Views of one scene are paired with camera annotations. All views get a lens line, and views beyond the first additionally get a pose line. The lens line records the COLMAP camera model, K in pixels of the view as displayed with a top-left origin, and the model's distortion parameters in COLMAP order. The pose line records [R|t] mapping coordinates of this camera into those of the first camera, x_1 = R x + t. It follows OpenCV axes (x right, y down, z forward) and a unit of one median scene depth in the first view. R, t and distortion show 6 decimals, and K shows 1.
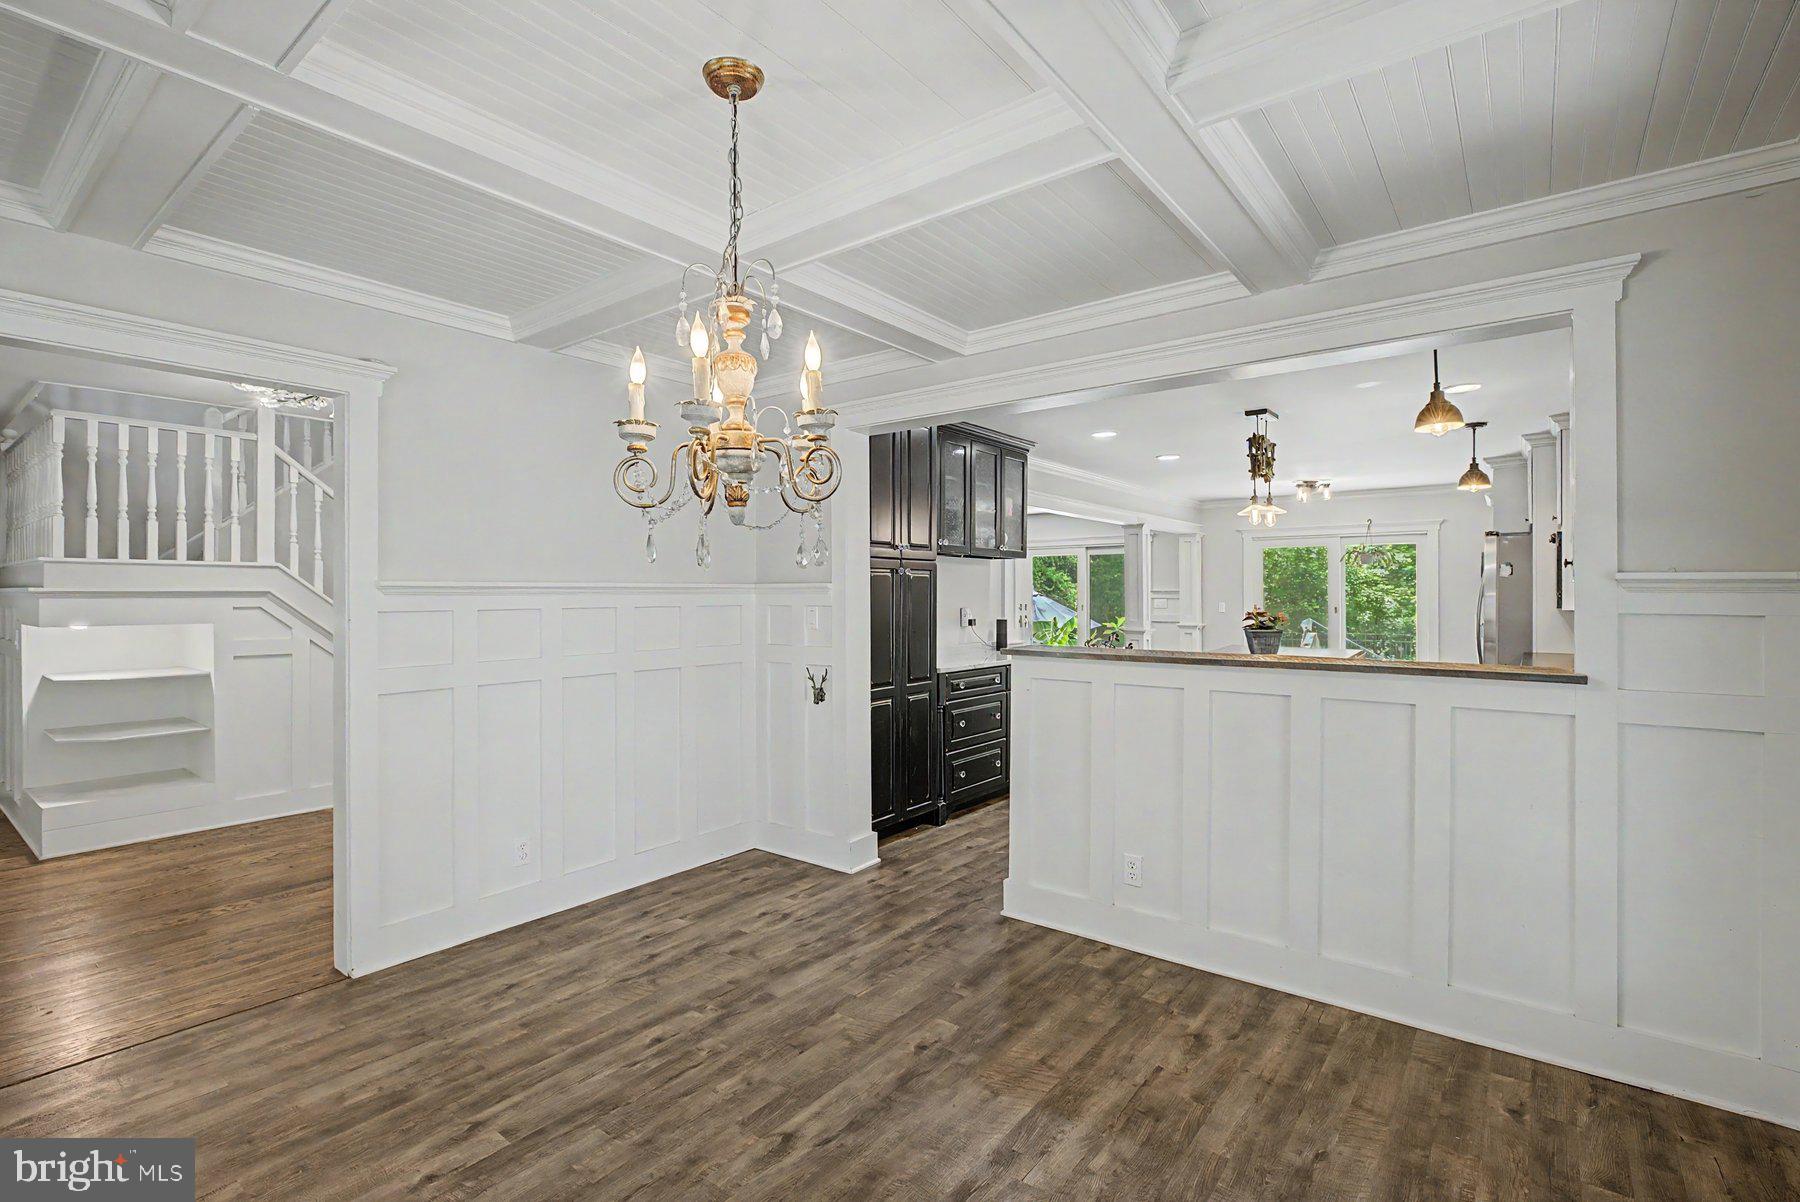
lens RADIAL K [[819.3, 0, 900.0], [0, 819.3, 601.0], [0, 0, 1]] dist [-0.016427, -0.000146]
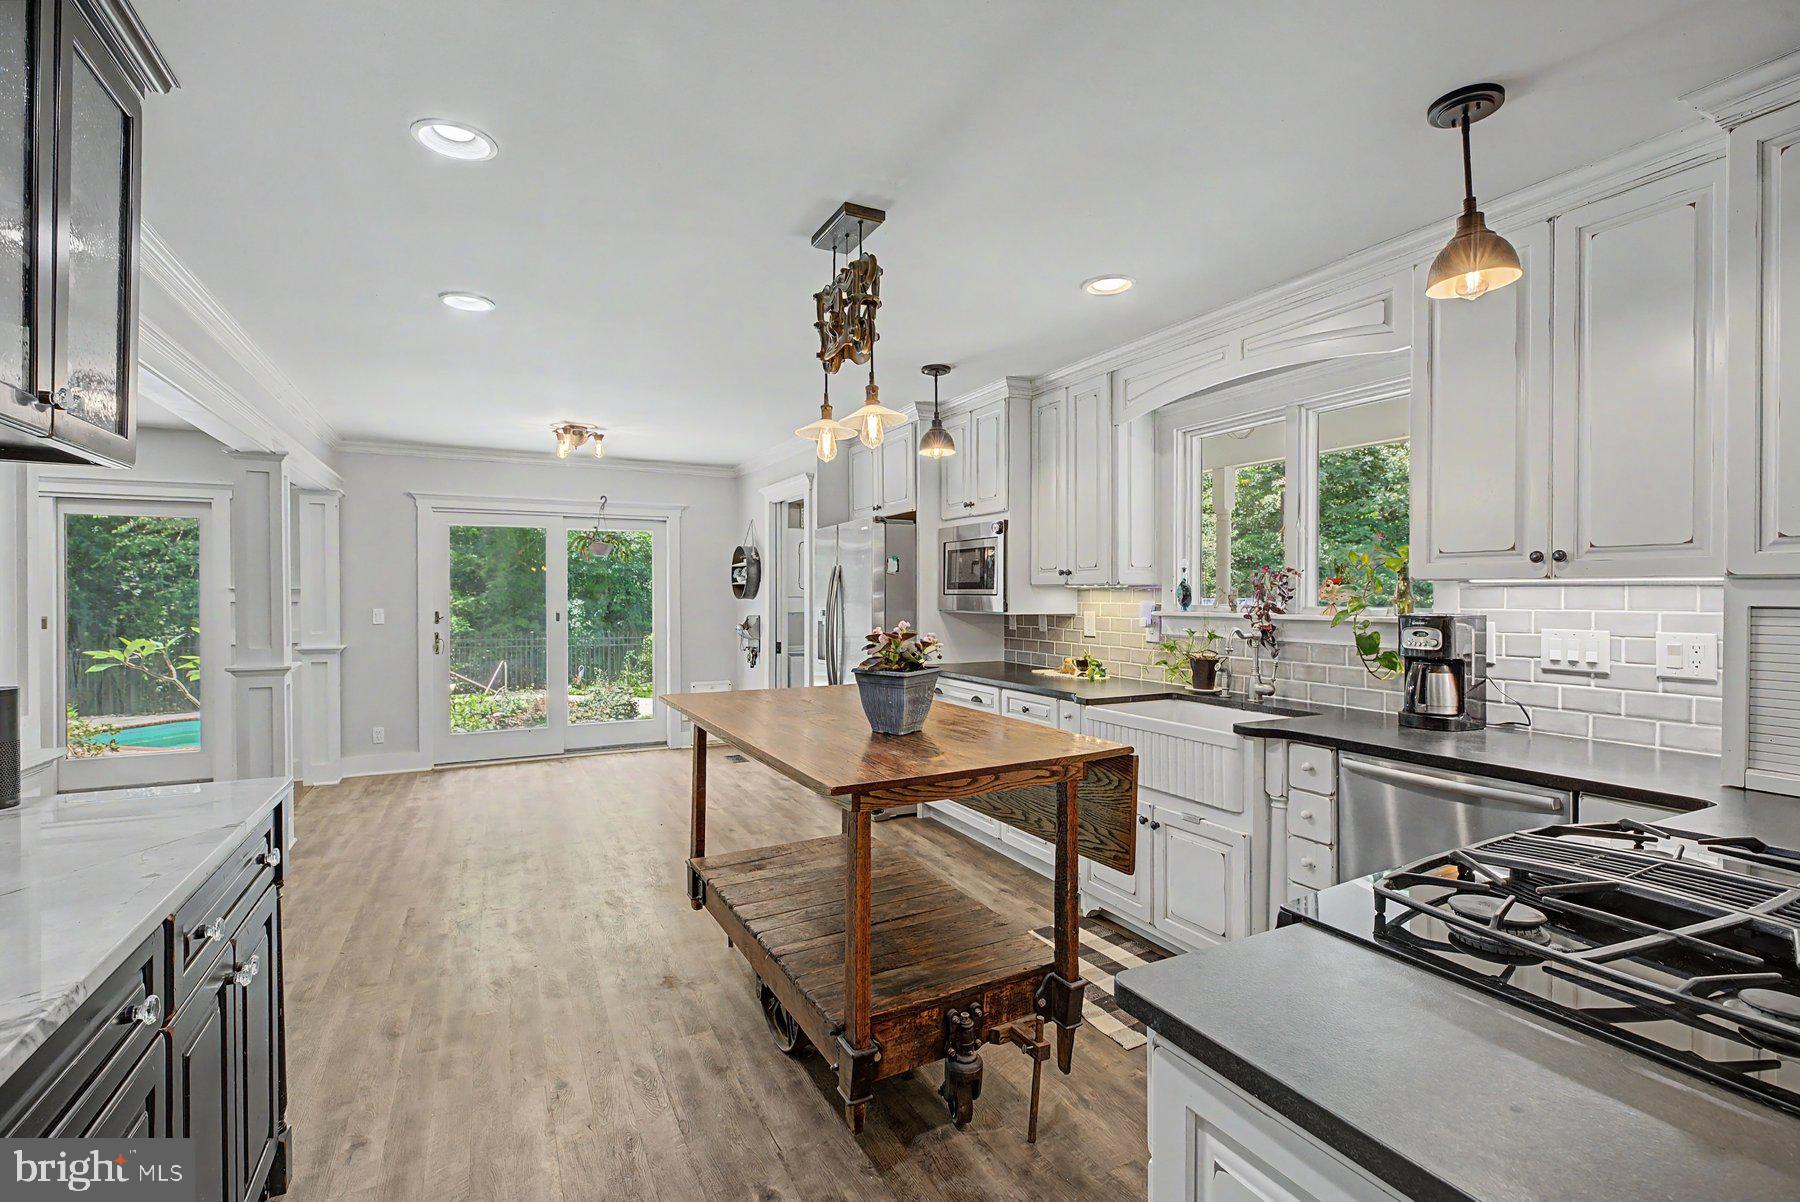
lens RADIAL K [[819.3, 0, 900.0], [0, 819.3, 601.0], [0, 0, 1]] dist [-0.016427, -0.000146]
pose [[0.422338, -0.003869, 0.906430, 0.006881], [0.006618, 0.999977, 0.001185, -0.002389], [-0.906414, 0.005498, 0.422354, 0.476691]]
